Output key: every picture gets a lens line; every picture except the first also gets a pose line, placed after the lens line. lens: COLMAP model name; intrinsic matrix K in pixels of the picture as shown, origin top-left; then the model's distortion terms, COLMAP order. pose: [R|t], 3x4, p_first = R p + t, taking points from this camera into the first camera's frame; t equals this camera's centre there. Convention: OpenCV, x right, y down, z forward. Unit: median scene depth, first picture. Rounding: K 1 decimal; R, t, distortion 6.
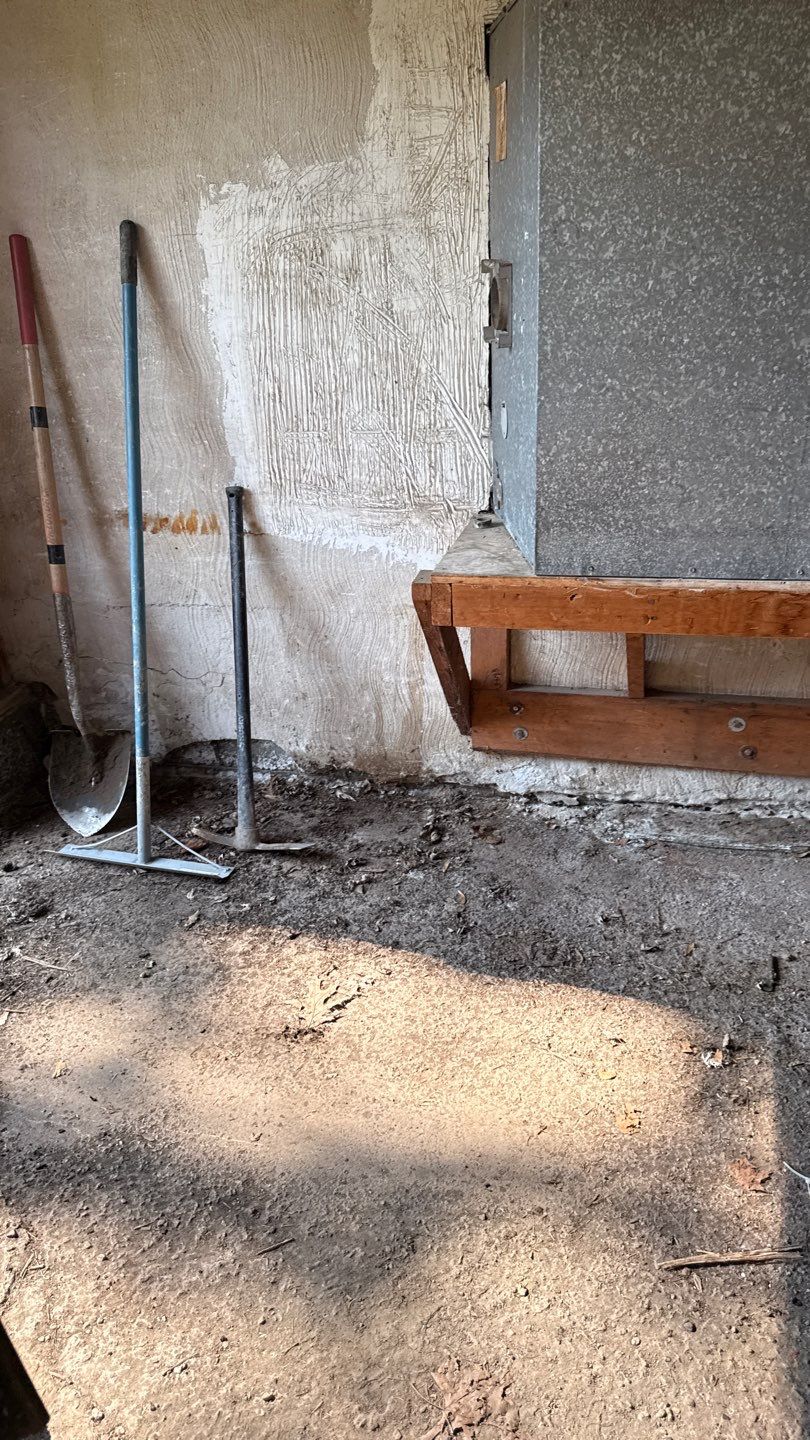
lens RADIAL K [[1009.9, 0, 401.3], [0, 1009.9, 717.6], [0, 0, 1]] dist [0.063532, -0.081105]
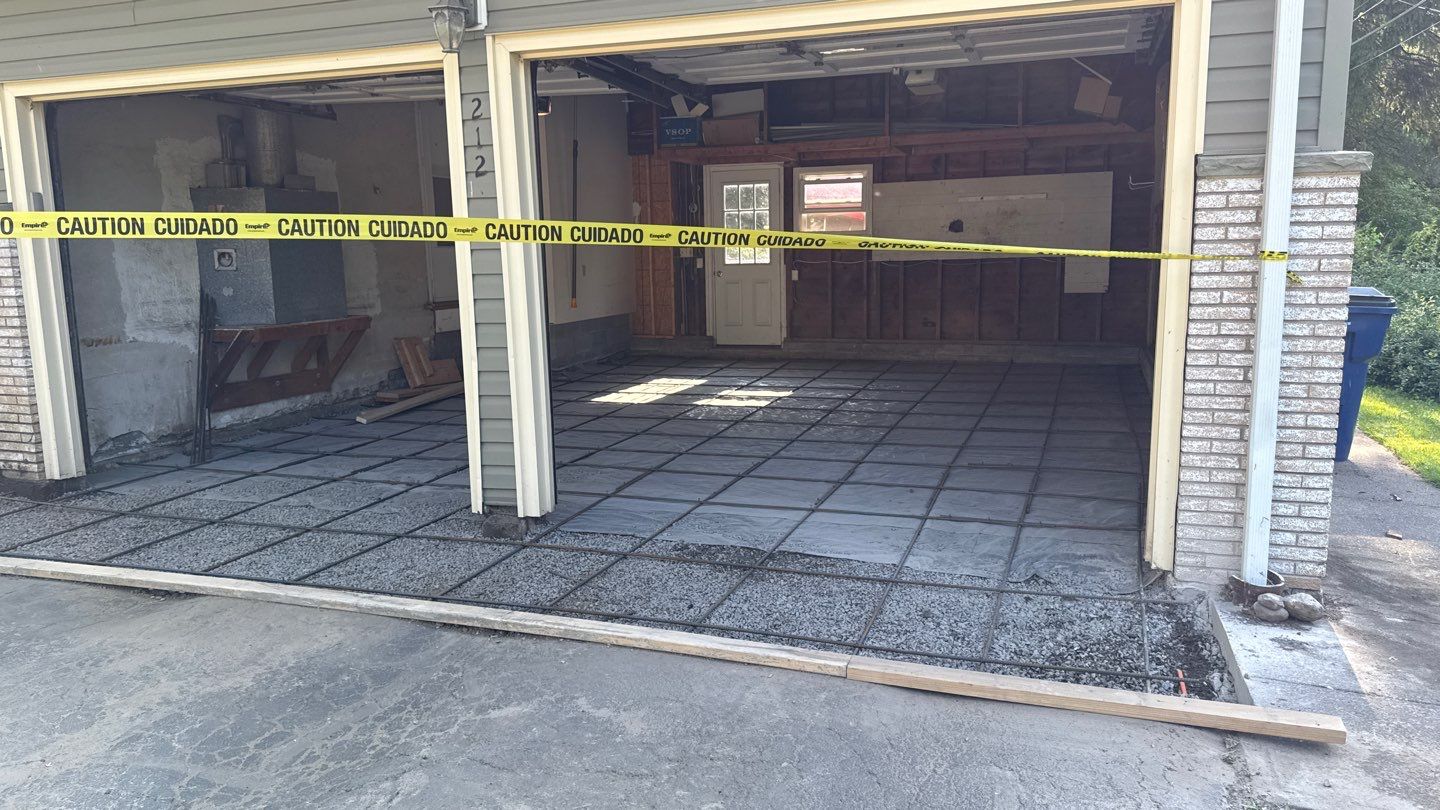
lens RADIAL K [[1009.9, 0, 719.3], [0, 1009.9, 415.0], [0, 0, 1]] dist [0.063532, -0.081105]
pose [[0.076819, -0.119543, 0.989853, -3.160877], [0.428919, 0.900188, 0.075428, 0.519990], [-0.900071, 0.418772, 0.120426, -0.705521]]
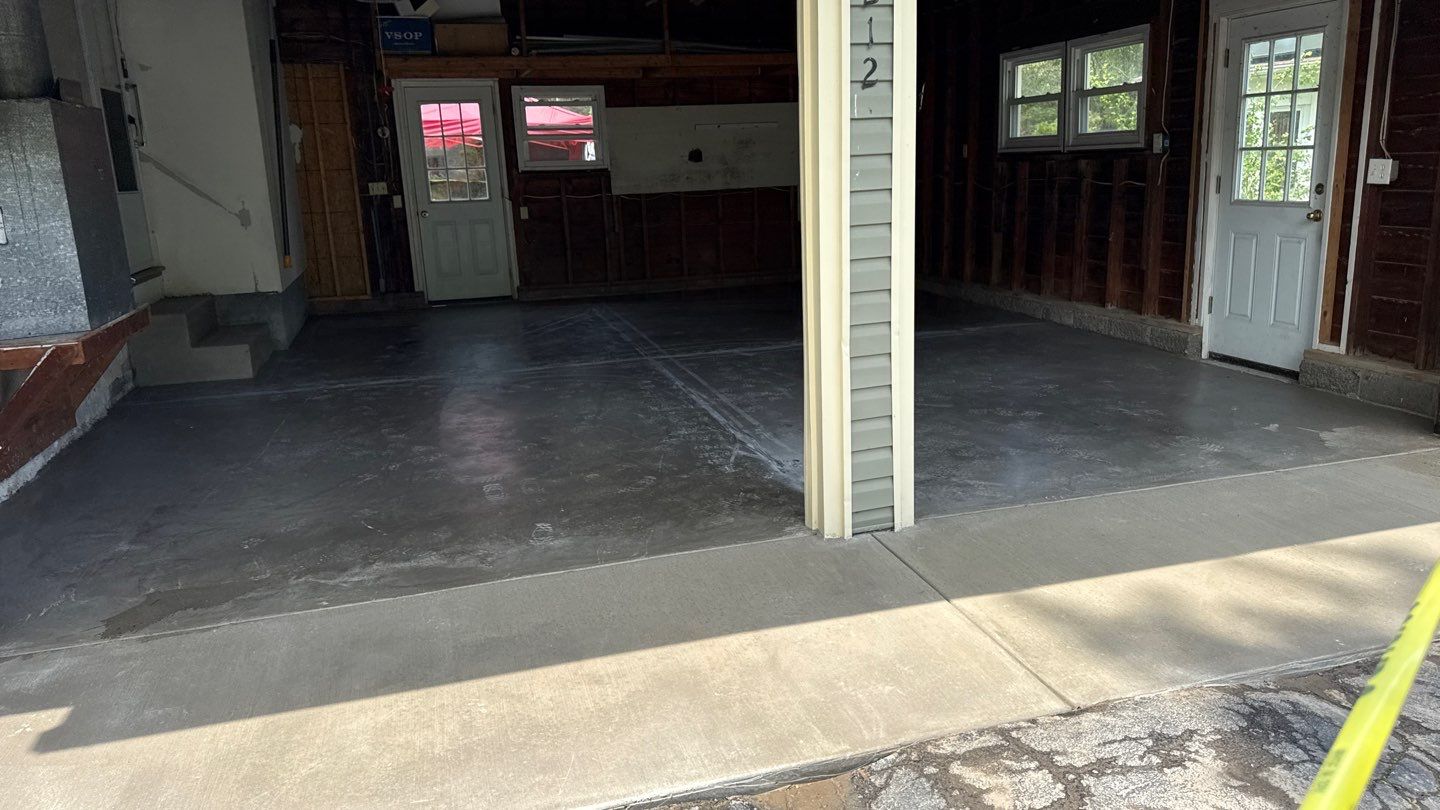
lens RADIAL K [[1009.9, 0, 720.0], [0, 1009.9, 406.9], [0, 0, 1]] dist [0.063532, -0.081105]
pose [[-0.519592, -0.141302, 0.842650, -2.268952], [0.407998, 0.825491, 0.390003, -0.280370], [-0.750708, 0.546441, -0.371268, 0.799357]]
